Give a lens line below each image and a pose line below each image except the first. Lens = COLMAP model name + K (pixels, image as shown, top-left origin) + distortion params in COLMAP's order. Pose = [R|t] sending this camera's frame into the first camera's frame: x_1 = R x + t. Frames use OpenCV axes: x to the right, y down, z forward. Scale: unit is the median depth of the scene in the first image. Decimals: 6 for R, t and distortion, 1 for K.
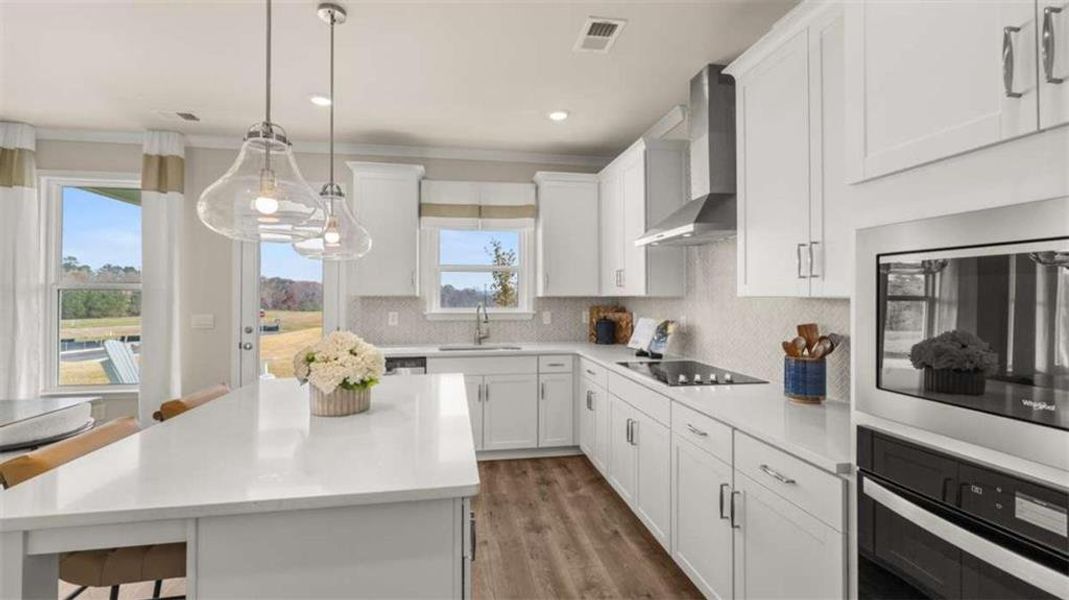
lens RADIAL K [[446.3, 0, 527.4], [0, 446.3, 290.5], [0, 0, 1]] dist [-0.000267, -0.000729]
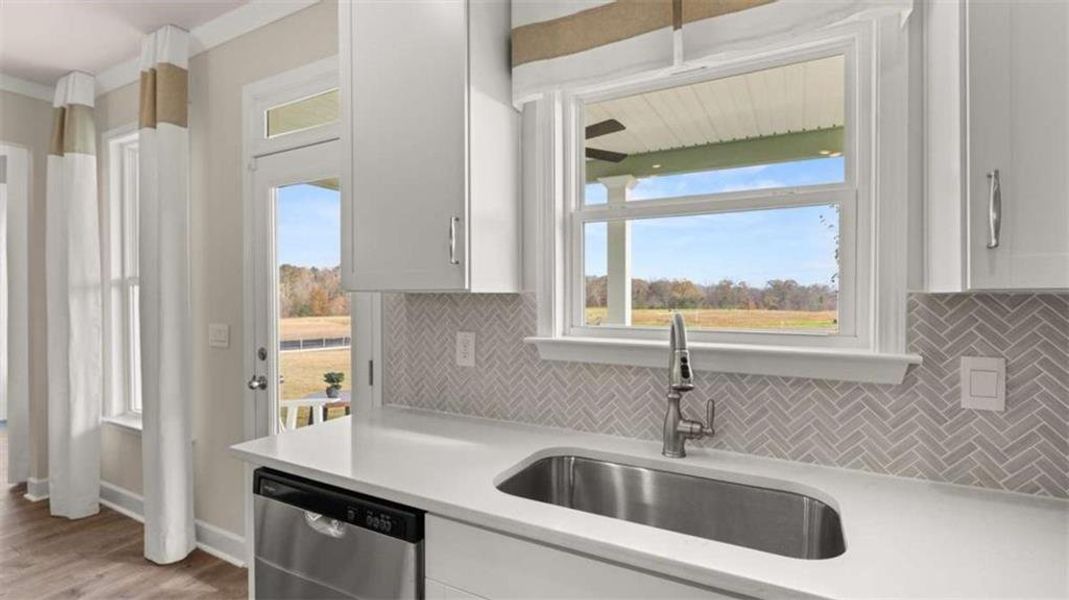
lens RADIAL K [[491.9, 0, 531.3], [0, 491.9, 291.6], [0, 0, 1]] dist [-0.002563, -0.000554]
pose [[0.789302, -0.004240, -0.613991, 0.020451], [0.009393, 0.999943, 0.005170, 0.012237], [0.613933, -0.009848, 0.789296, 0.876990]]
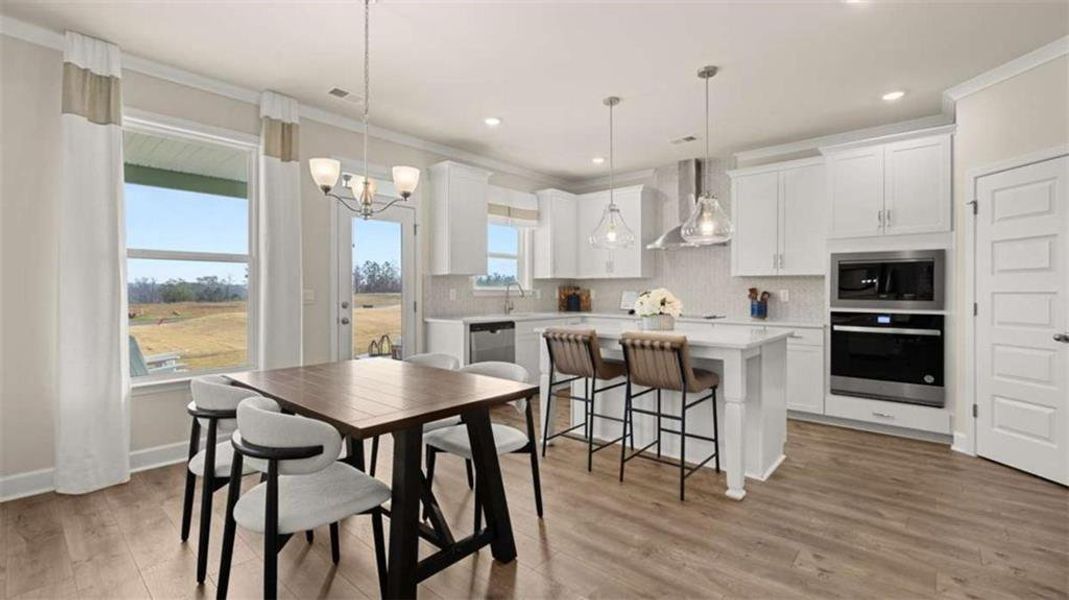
lens RADIAL K [[463.2, 0, 527.1], [0, 463.2, 292.7], [0, 0, 1]] dist [0.000256, -0.000781]
pose [[0.779500, -0.001229, 0.626401, -1.169556], [-0.010585, 0.999829, 0.015134, 0.047290], [-0.626313, -0.018427, 0.779354, -0.109147]]
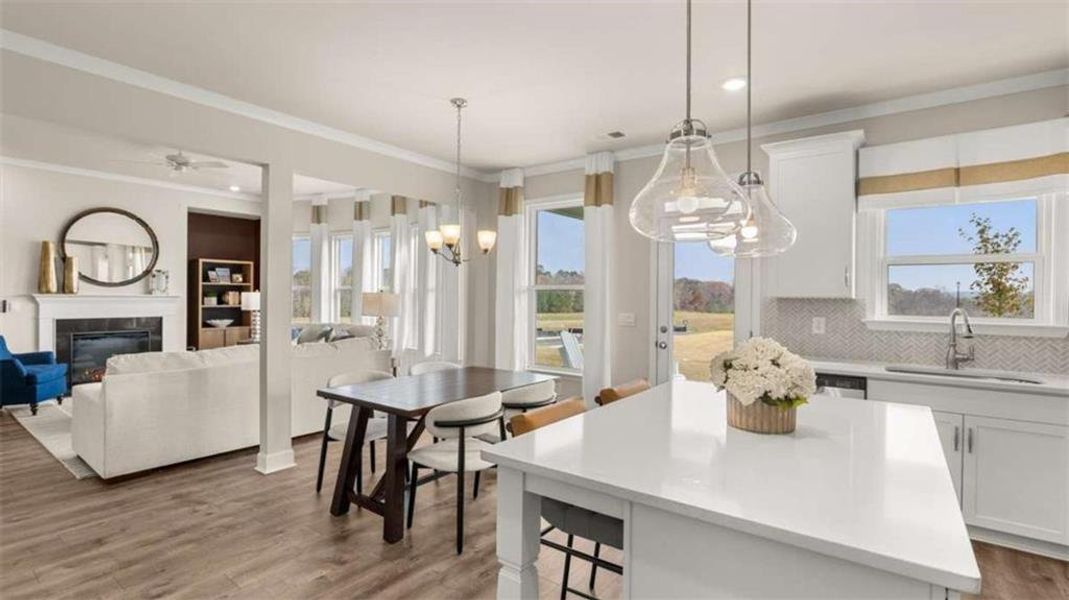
lens RADIAL K [[491.9, 0, 537.0], [0, 491.9, 295.4], [0, 0, 1]] dist [-0.002563, -0.000554]
pose [[0.694719, 0.006341, -0.719254, -0.014650], [-0.000155, 0.999962, 0.008666, 0.000094], [0.719281, -0.005908, 0.694694, 0.003414]]
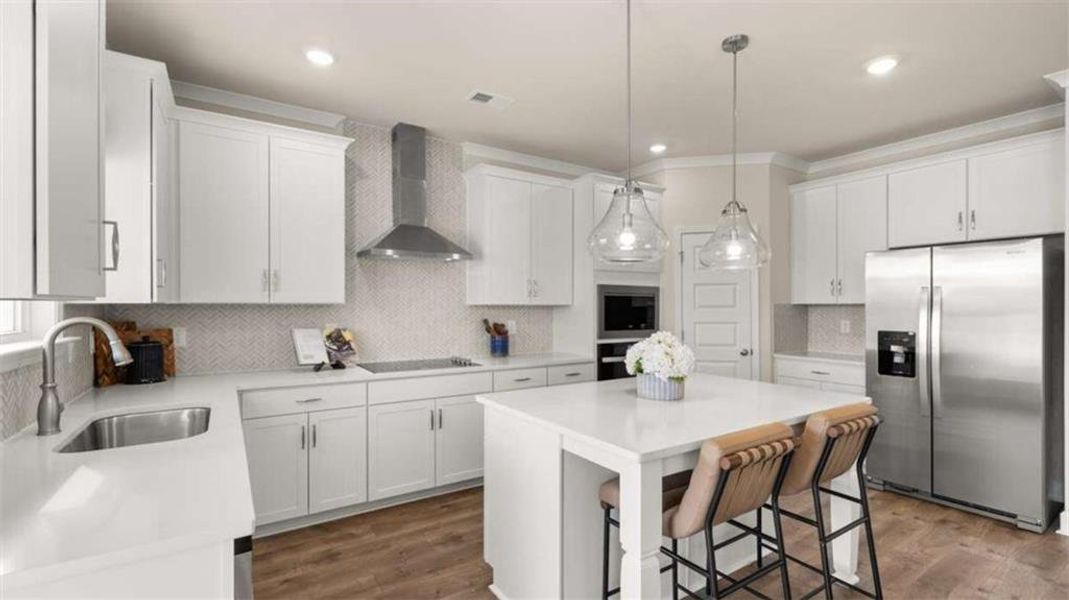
lens RADIAL K [[463.2, 0, 539.8], [0, 463.2, 308.6], [0, 0, 1]] dist [0.000256, -0.000781]
pose [[-0.405021, 0.006791, 0.914282, -0.793868], [-0.007429, 0.999915, -0.010717, 0.029902], [-0.914277, -0.011133, -0.404936, 0.997808]]
